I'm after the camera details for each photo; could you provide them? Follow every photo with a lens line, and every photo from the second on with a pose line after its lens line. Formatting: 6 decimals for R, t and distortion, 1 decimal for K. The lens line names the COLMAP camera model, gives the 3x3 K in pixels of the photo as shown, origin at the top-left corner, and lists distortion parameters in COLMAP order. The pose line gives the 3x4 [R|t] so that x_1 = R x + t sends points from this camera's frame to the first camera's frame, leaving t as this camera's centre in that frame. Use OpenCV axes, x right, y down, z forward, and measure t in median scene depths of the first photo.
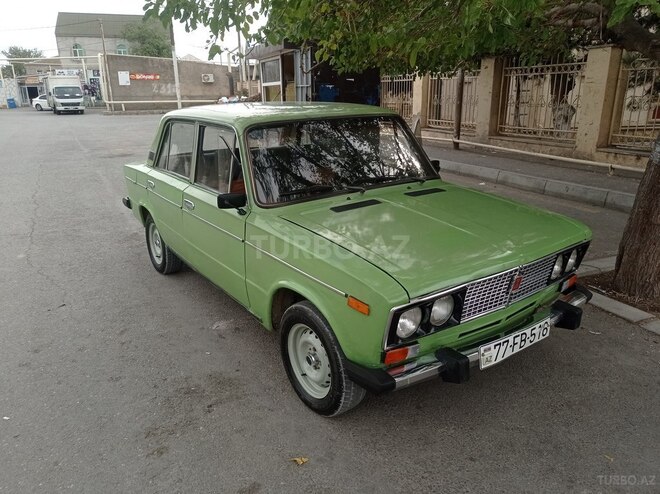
lens RADIAL K [[505.7, 0, 323.1], [0, 505.7, 238.2], [0, 0, 1]] dist [0.031382, -0.020365]
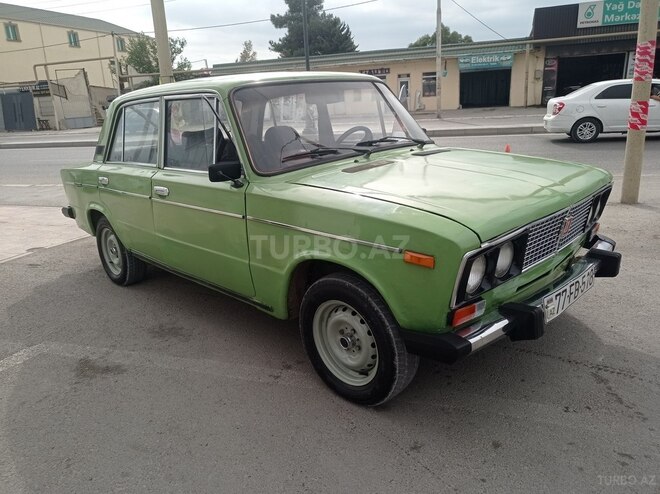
lens RADIAL K [[505.7, 0, 324.3], [0, 505.7, 242.6], [0, 0, 1]] dist [0.031382, -0.020365]
pose [[0.984819, -0.094281, 0.145752, -0.175836], [0.098799, 0.994816, -0.024066, 0.094277], [-0.142727, 0.038101, 0.989028, 0.159942]]
